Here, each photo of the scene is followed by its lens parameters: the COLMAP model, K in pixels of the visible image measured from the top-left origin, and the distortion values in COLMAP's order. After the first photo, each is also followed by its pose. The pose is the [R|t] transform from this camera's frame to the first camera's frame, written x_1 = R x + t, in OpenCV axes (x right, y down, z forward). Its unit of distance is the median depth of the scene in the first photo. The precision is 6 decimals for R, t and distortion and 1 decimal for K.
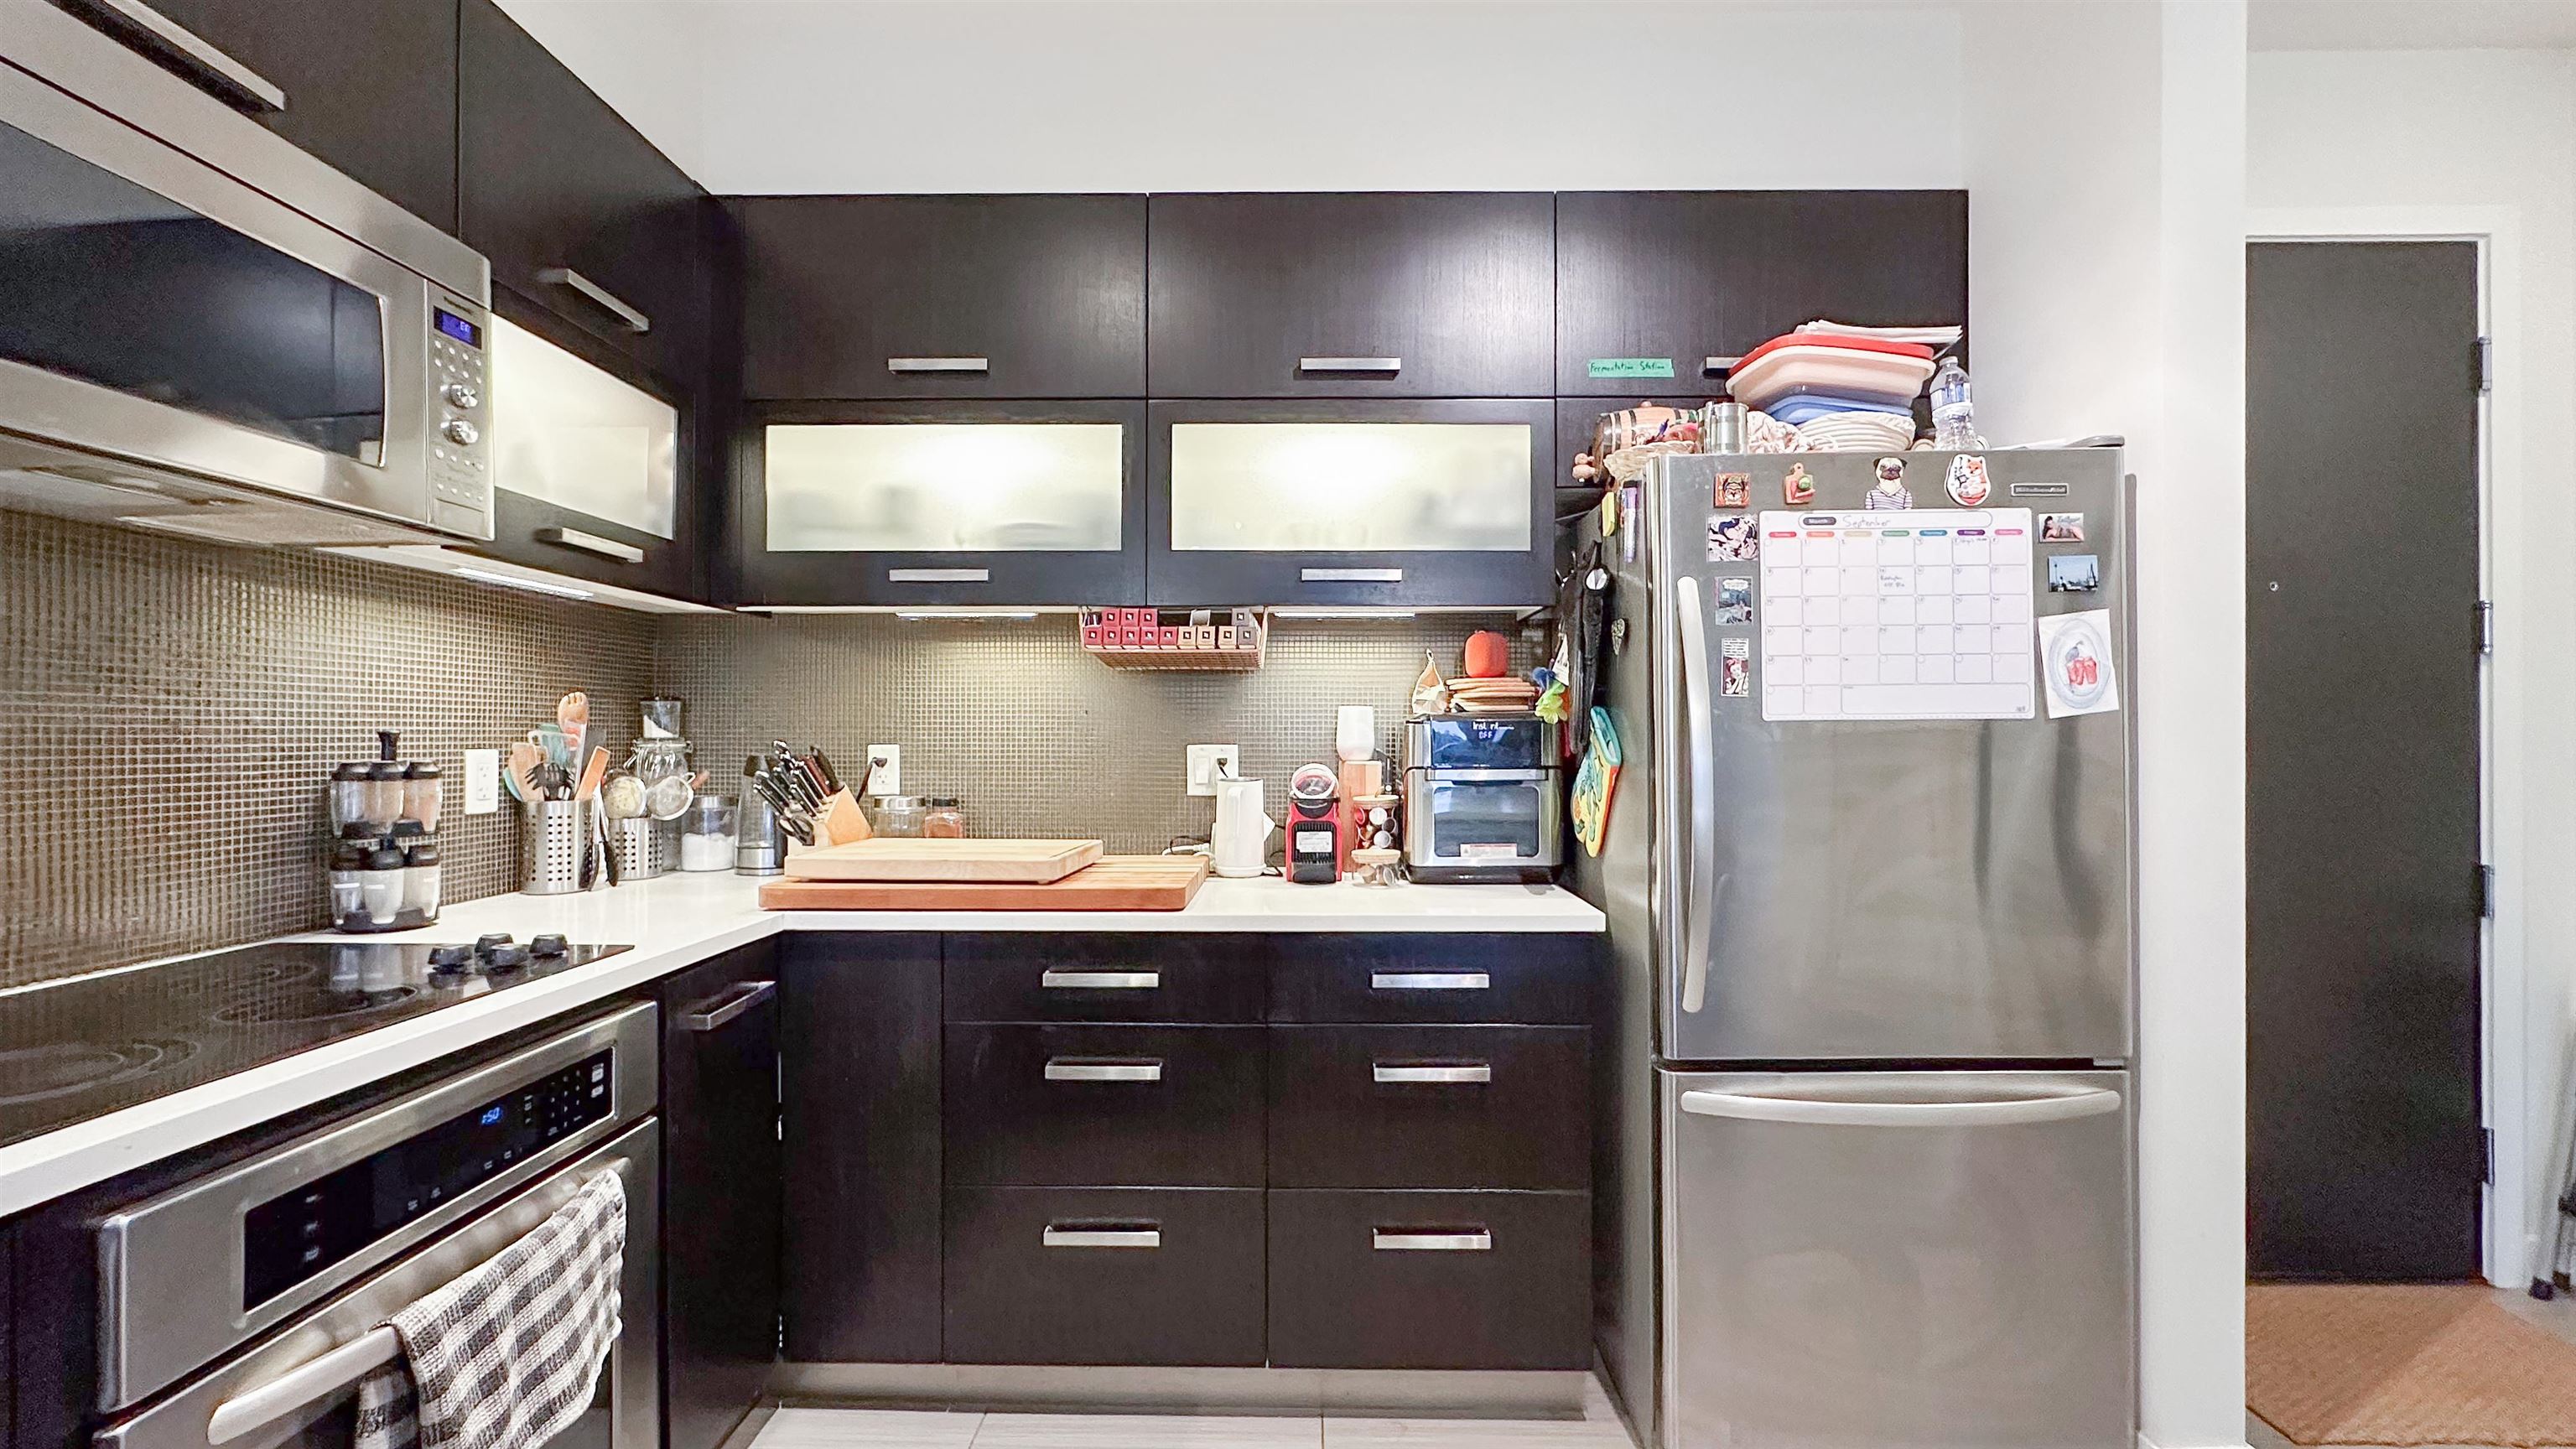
lens RADIAL K [[1032.8, 0, 1300.1], [0, 1032.8, 727.9], [0, 0, 1]] dist [-0.003061, 0.000250]
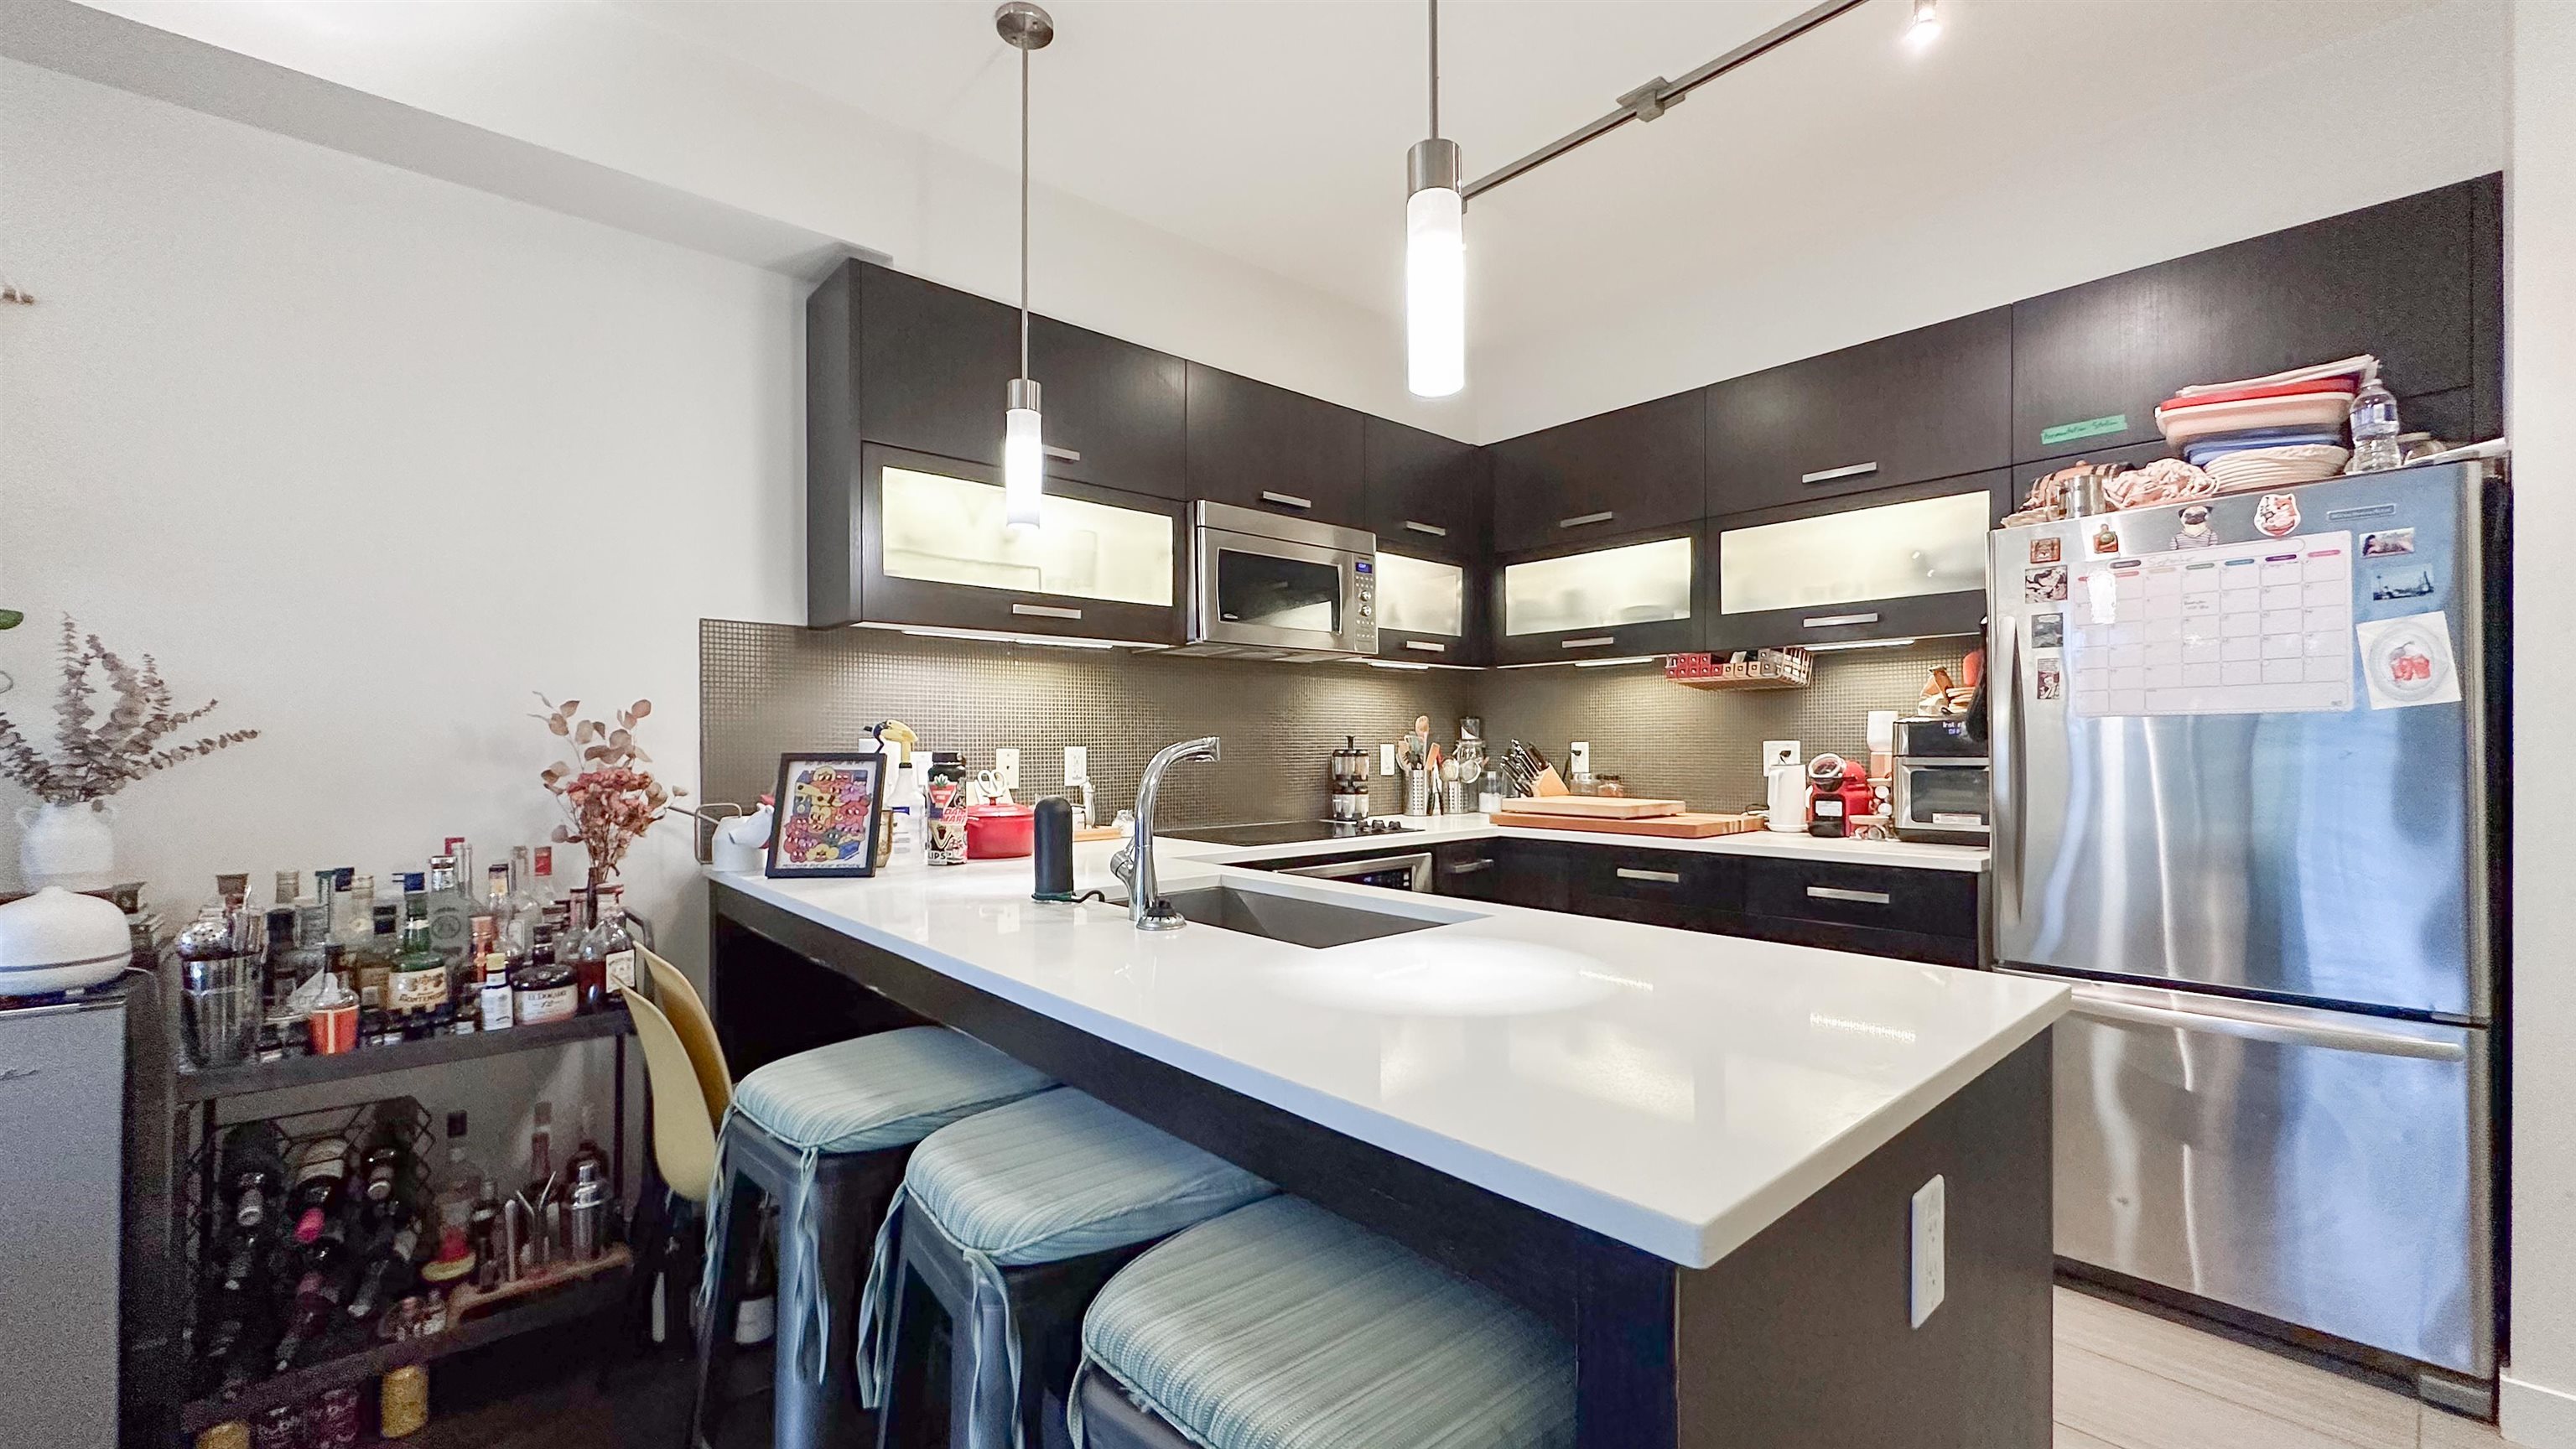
lens RADIAL K [[1032.8, 0, 1311.6], [0, 1032.8, 742.9], [0, 0, 1]] dist [-0.003061, 0.000250]
pose [[0.683717, -0.004798, -0.729732, 0.621385], [0.010342, 0.999942, 0.003115, 0.009546], [0.729674, -0.009677, 0.683726, -0.539094]]
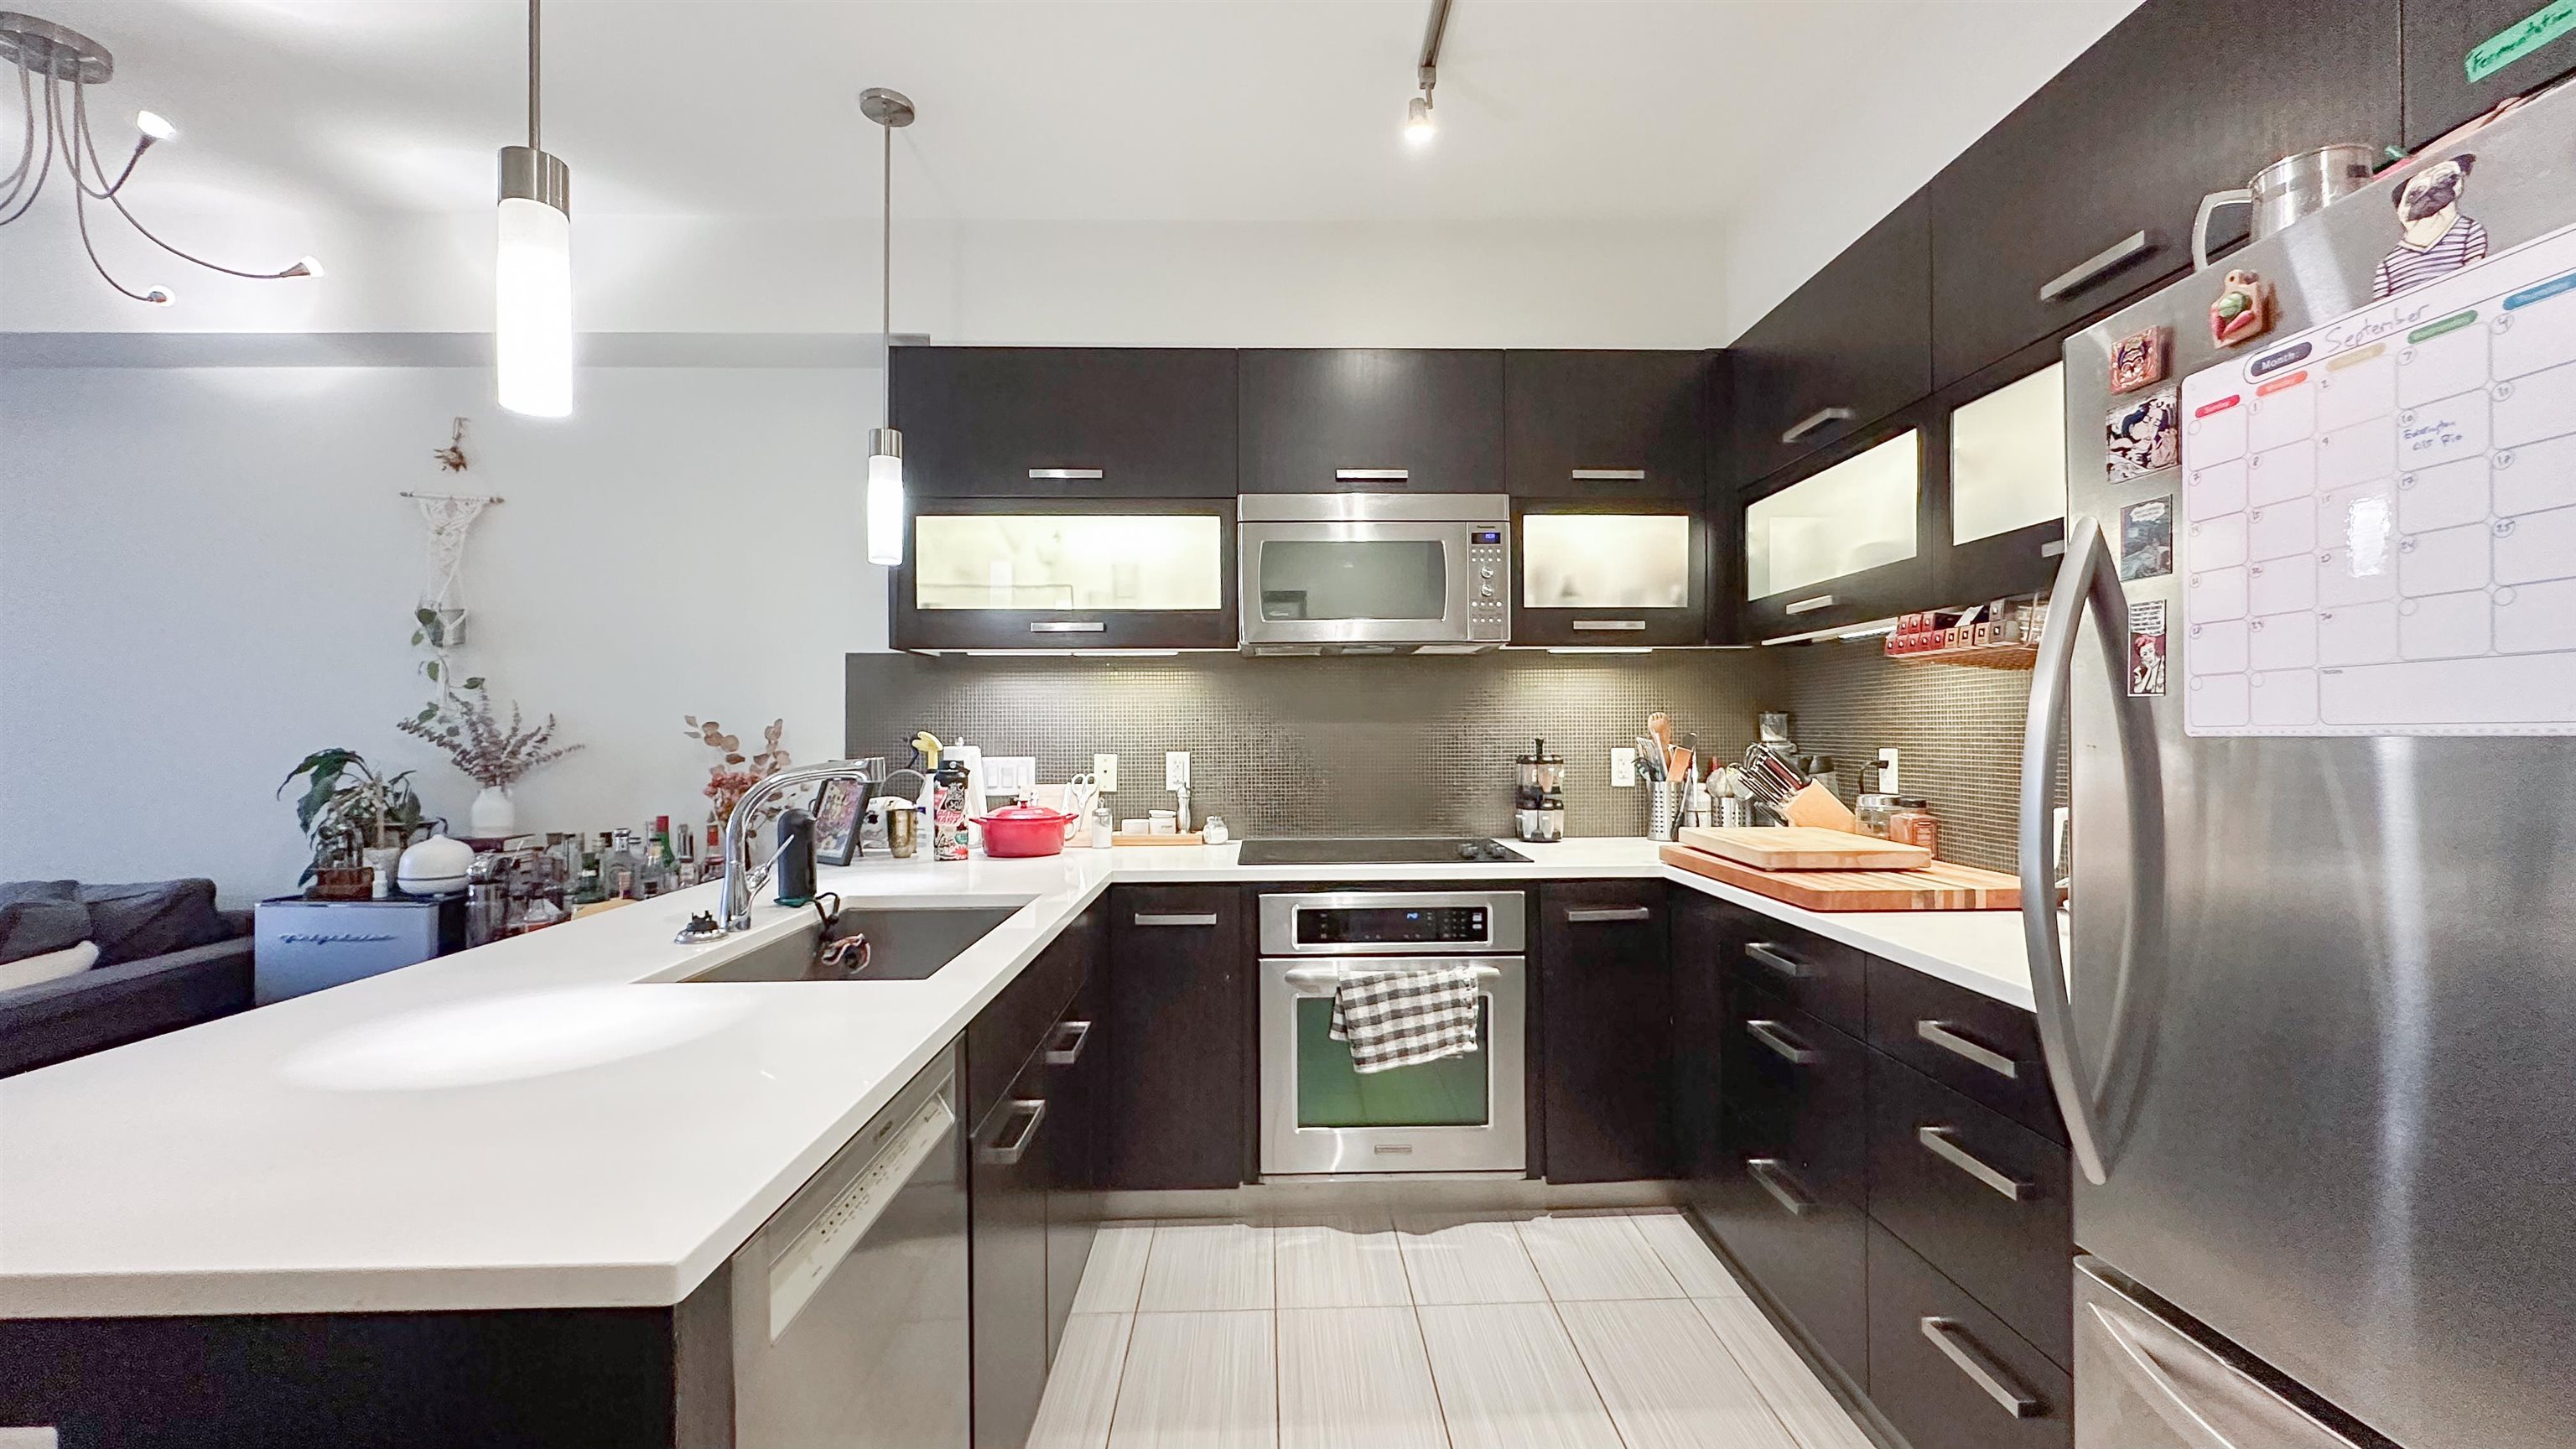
lens RADIAL K [[1032.8, 0, 1294.0], [0, 1032.8, 716.6], [0, 0, 1]] dist [-0.003061, 0.000250]
pose [[0.039929, -0.014188, -0.999102, 0.833891], [0.012834, 0.999824, -0.013685, -0.013669], [0.999120, -0.012276, 0.040104, 0.389447]]
